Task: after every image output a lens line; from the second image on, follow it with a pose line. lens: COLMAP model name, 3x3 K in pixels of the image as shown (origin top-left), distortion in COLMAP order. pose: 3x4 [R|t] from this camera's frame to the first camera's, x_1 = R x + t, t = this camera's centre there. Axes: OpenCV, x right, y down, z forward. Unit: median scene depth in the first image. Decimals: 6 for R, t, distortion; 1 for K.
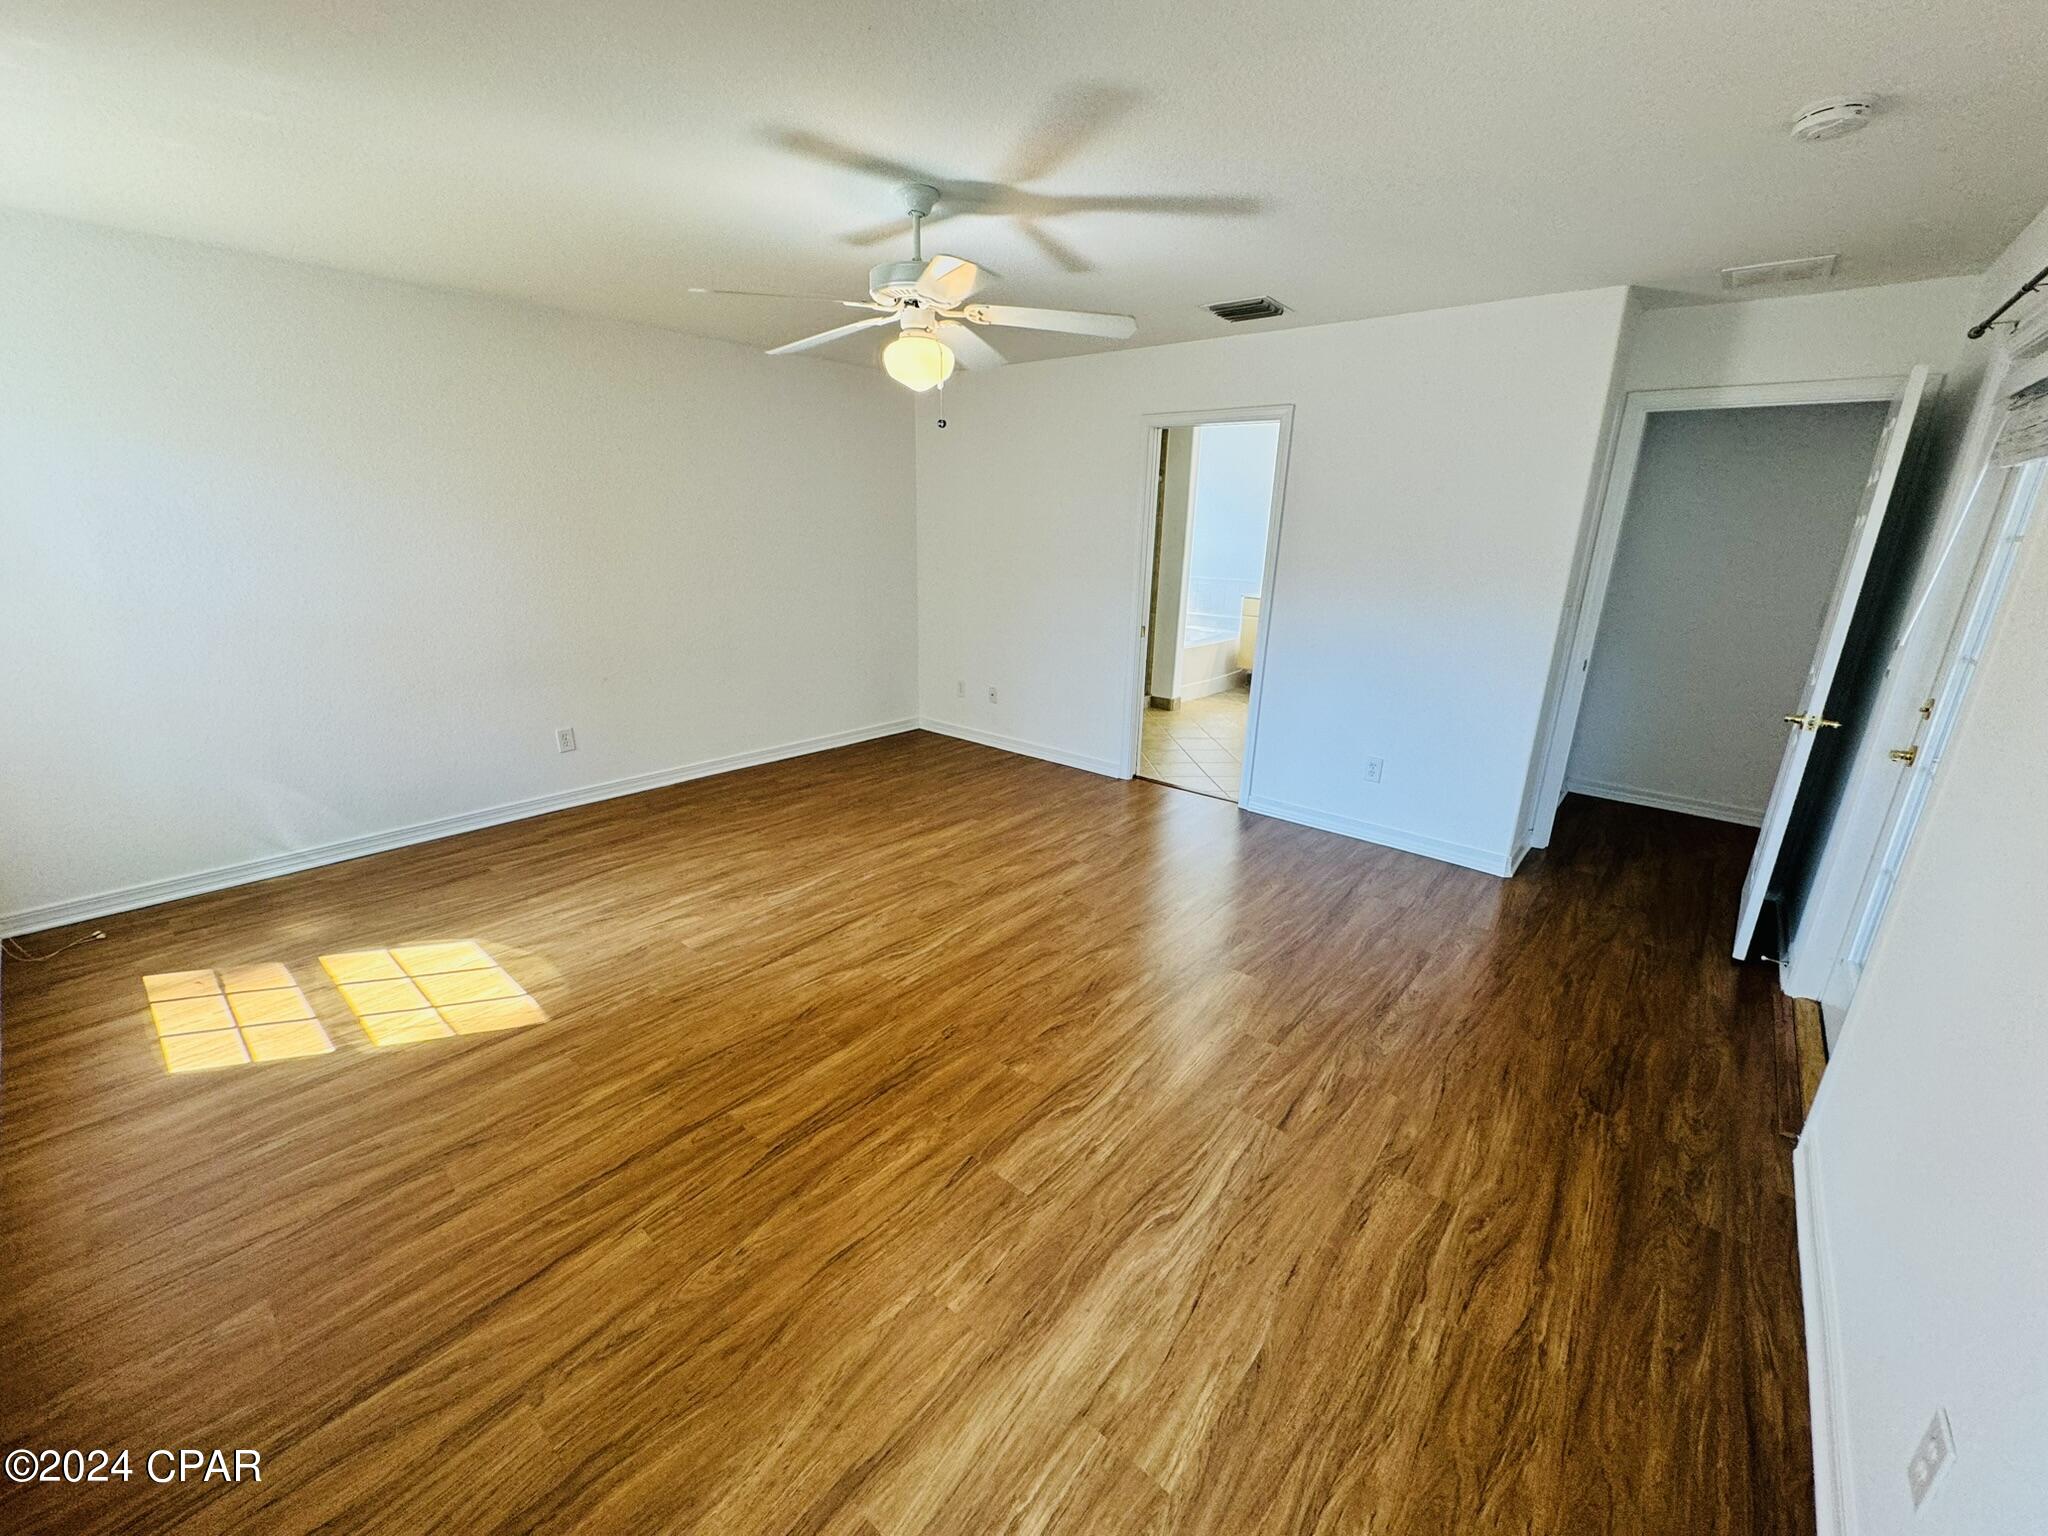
lens RADIAL K [[818.4, 0, 1025.1], [0, 818.4, 769.9], [0, 0, 1]] dist [0.000376, 0.000238]
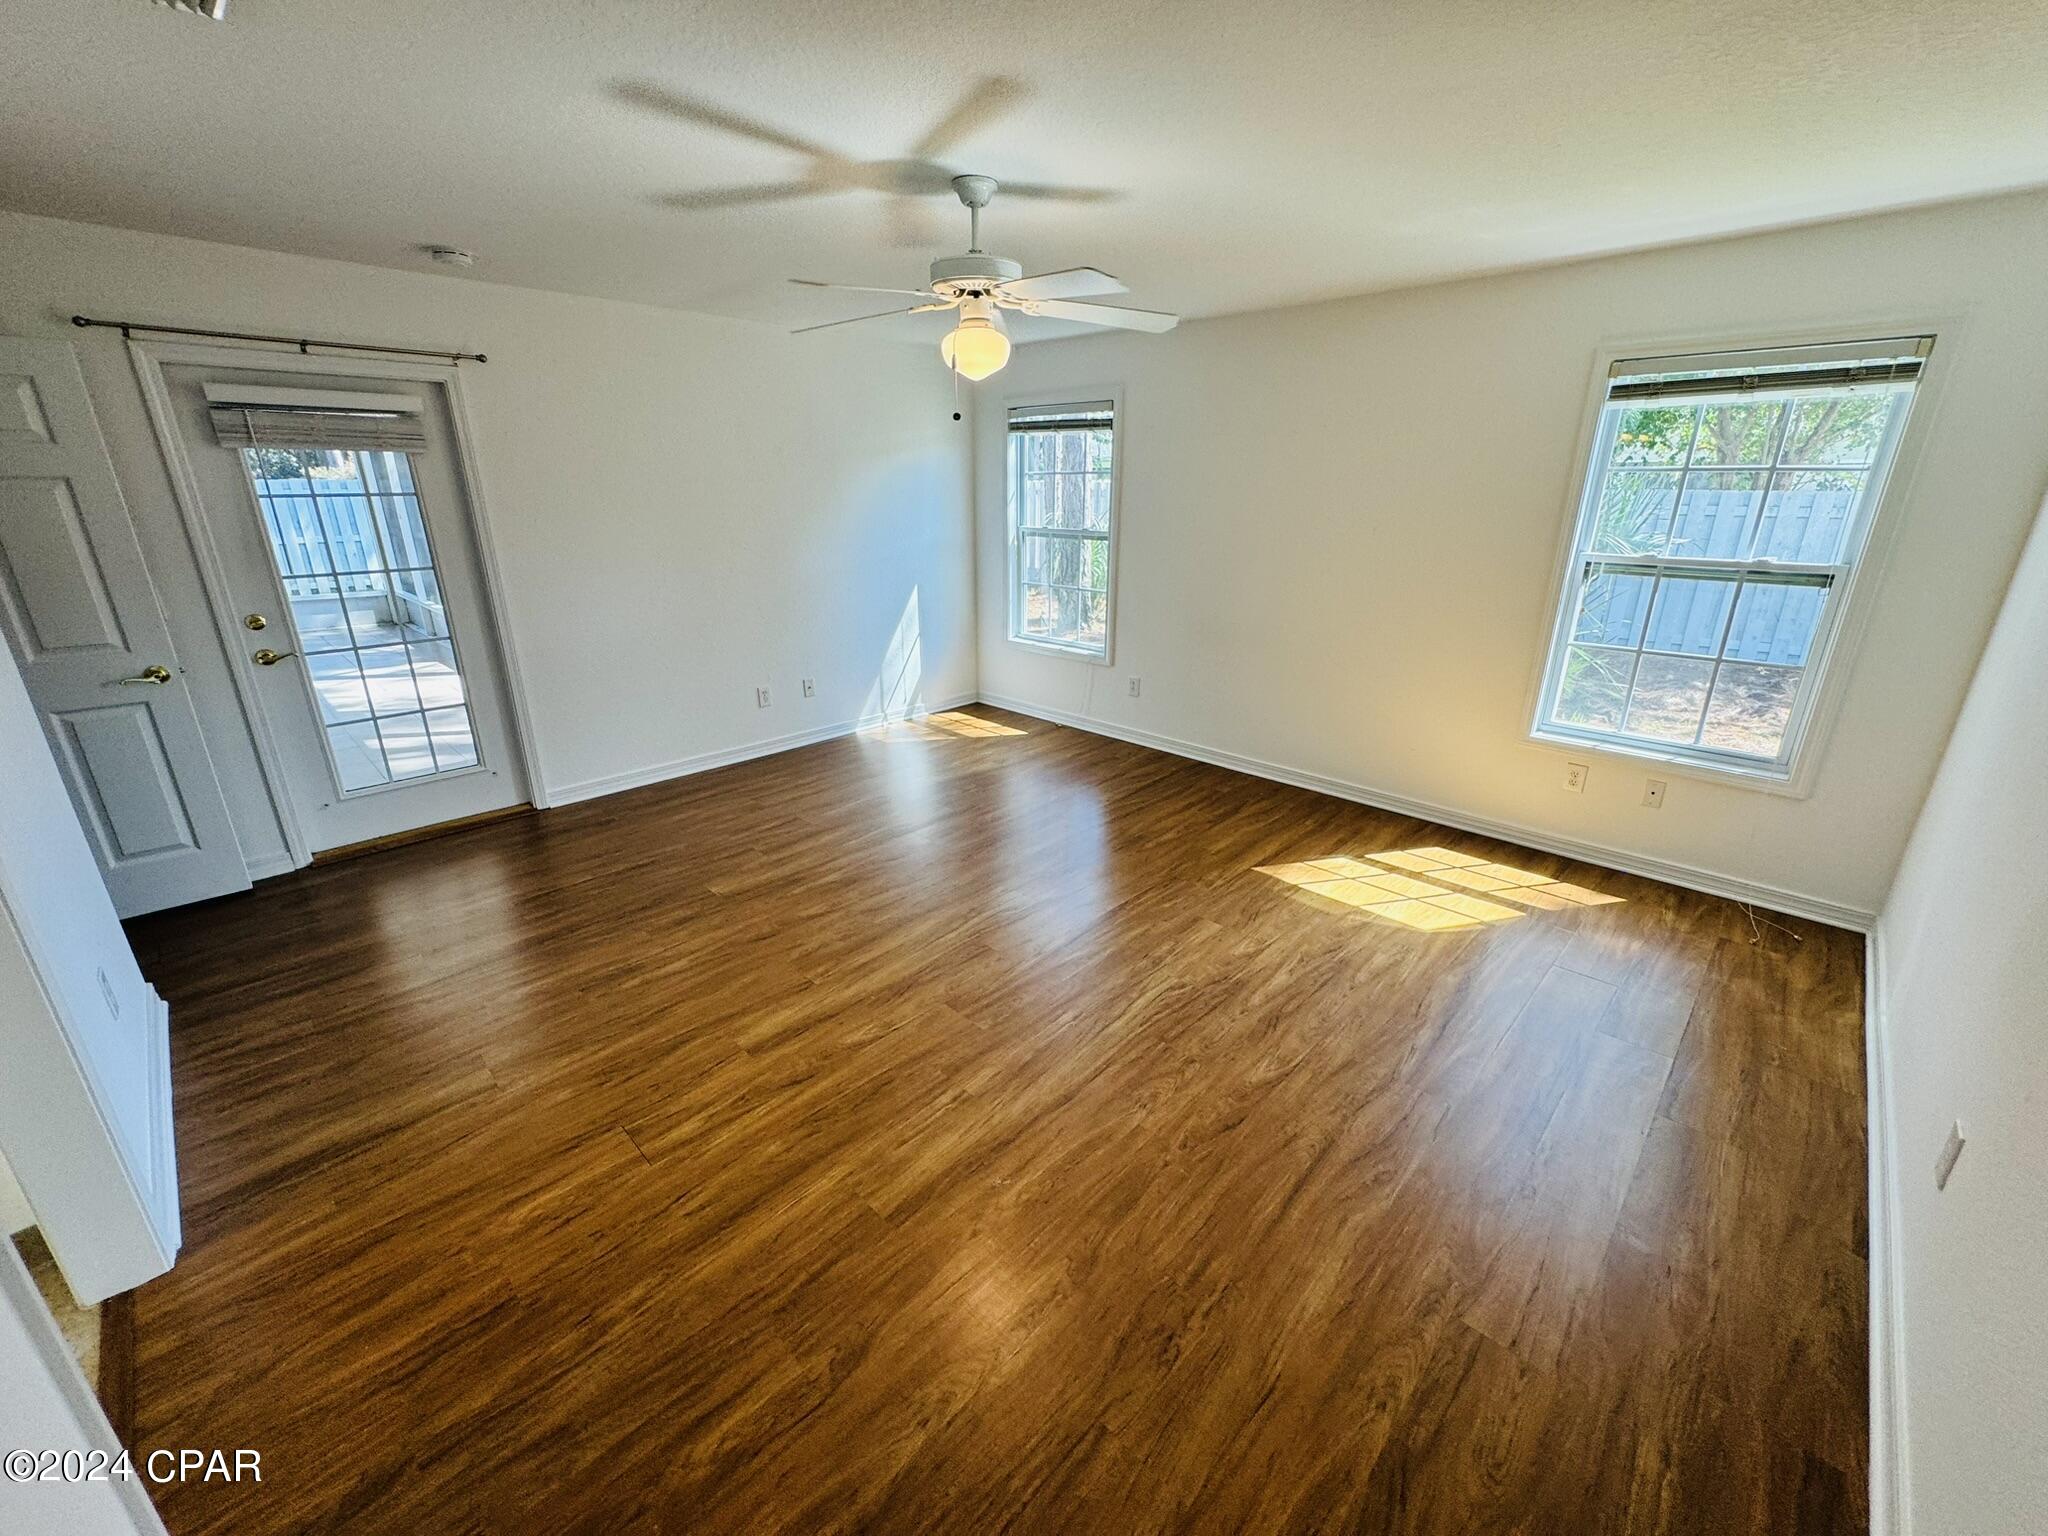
lens RADIAL K [[818.4, 0, 1024.0], [0, 818.4, 769.1], [0, 0, 1]] dist [0.000376, 0.000238]
pose [[-0.997560, -0.043312, 0.054754, -0.205131], [-0.002209, 0.803472, 0.595339, -0.520181], [-0.069779, 0.593765, -0.801607, 1.605453]]
